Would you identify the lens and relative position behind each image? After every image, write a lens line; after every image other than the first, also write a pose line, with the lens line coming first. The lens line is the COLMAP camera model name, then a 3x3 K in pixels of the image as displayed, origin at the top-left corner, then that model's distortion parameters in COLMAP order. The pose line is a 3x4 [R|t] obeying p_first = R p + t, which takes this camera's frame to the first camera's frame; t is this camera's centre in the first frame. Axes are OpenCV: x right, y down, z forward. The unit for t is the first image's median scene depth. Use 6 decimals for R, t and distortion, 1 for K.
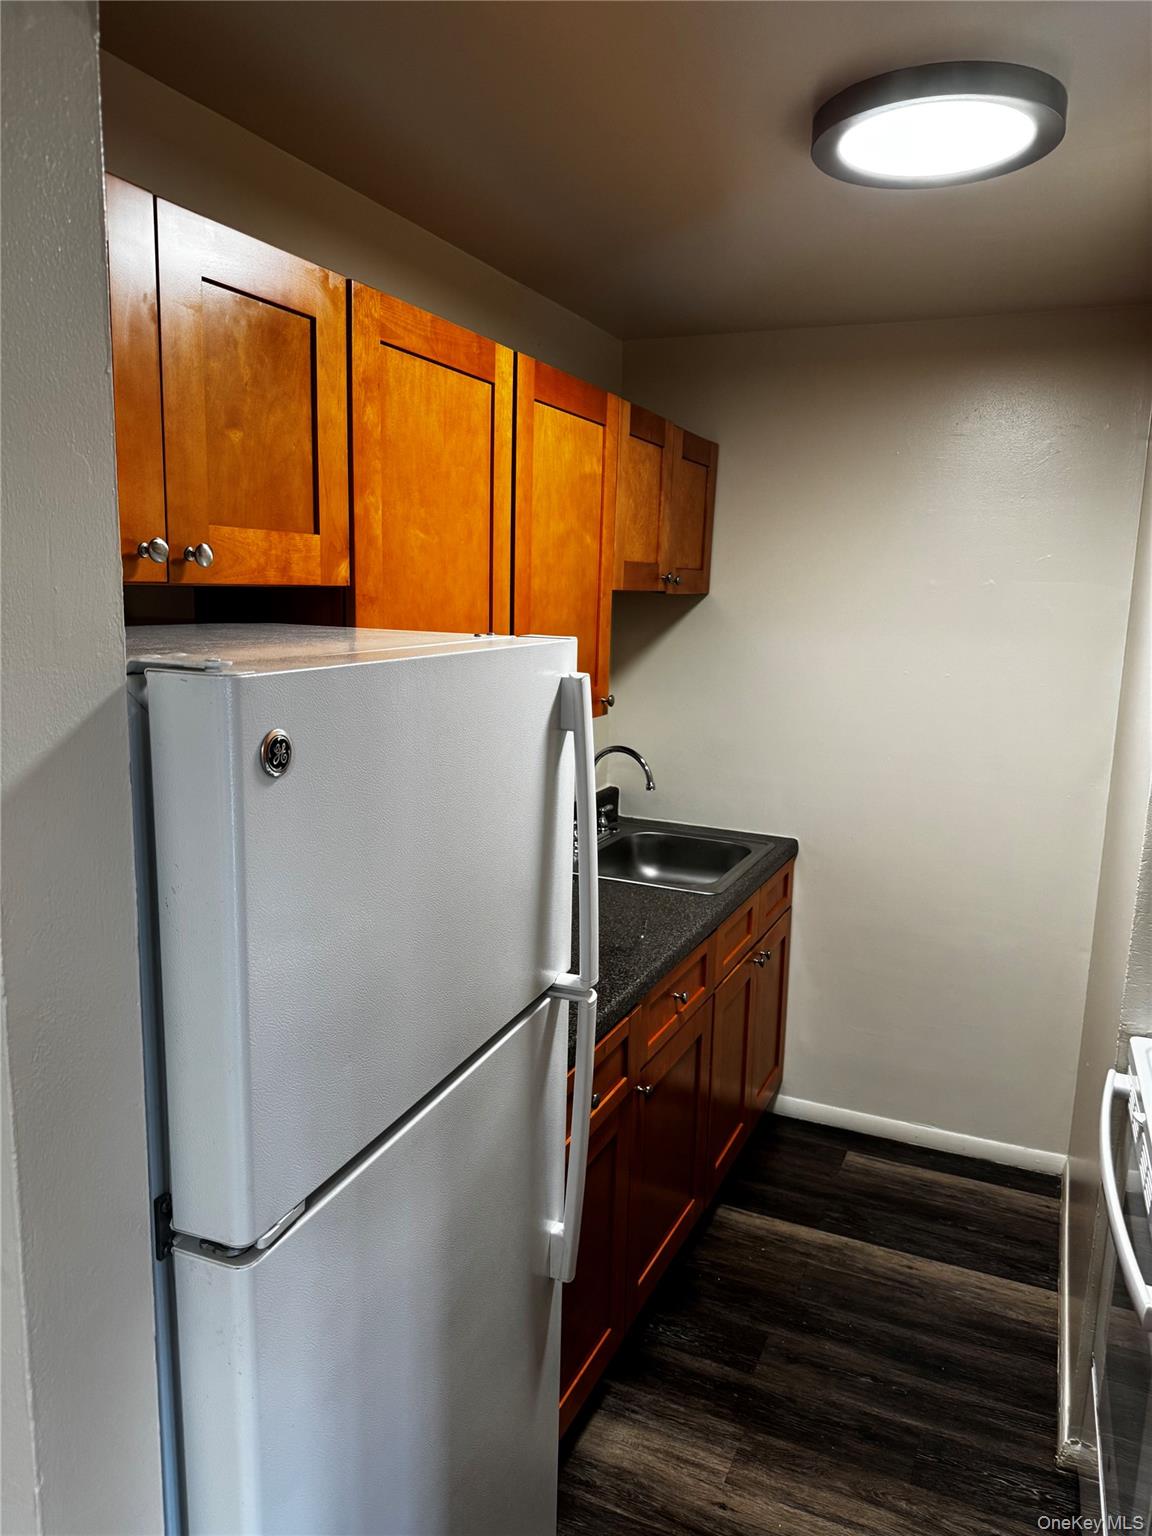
lens RADIAL K [[1091.8, 0, 579.0], [0, 1091.8, 768.9], [0, 0, 1]] dist [0.004049, -0.008023]
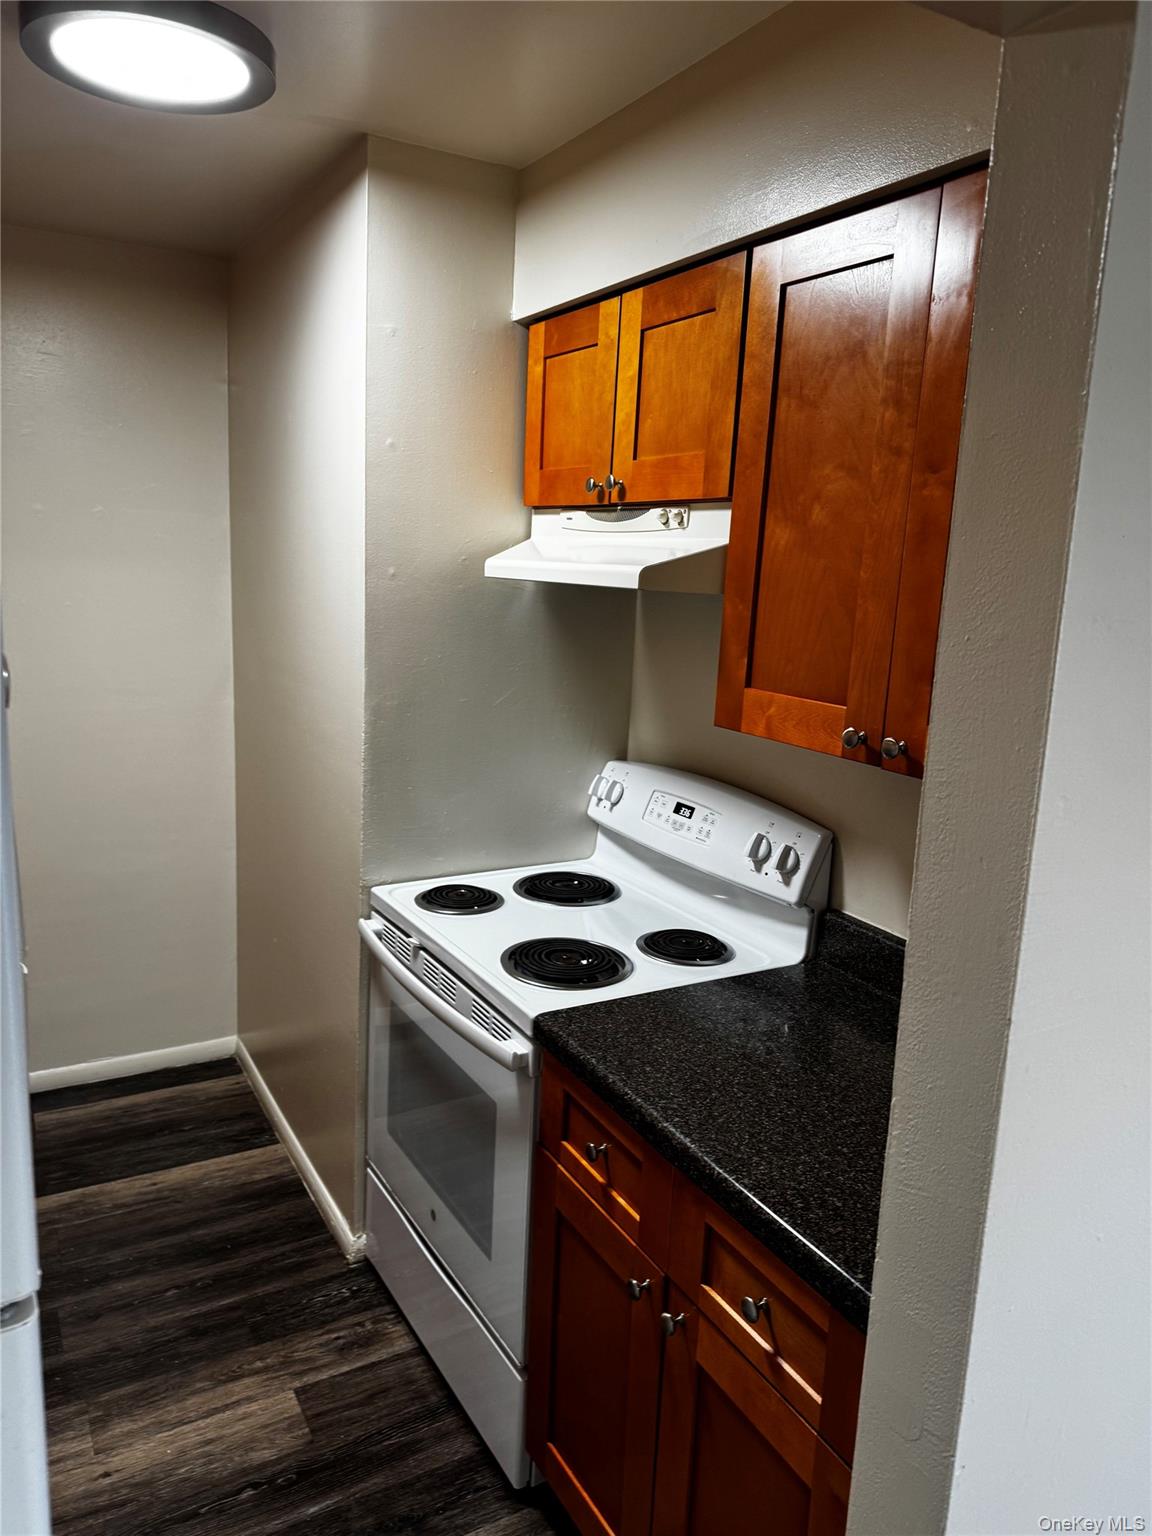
lens RADIAL K [[1091.8, 0, 577.6], [0, 1091.8, 770.6], [0, 0, 1]] dist [0.004049, -0.008023]
pose [[0.589901, -0.155320, 0.792396, -0.255383], [0.110633, 0.987618, 0.111225, 0.006046], [-0.799861, 0.022053, 0.599781, 0.075443]]
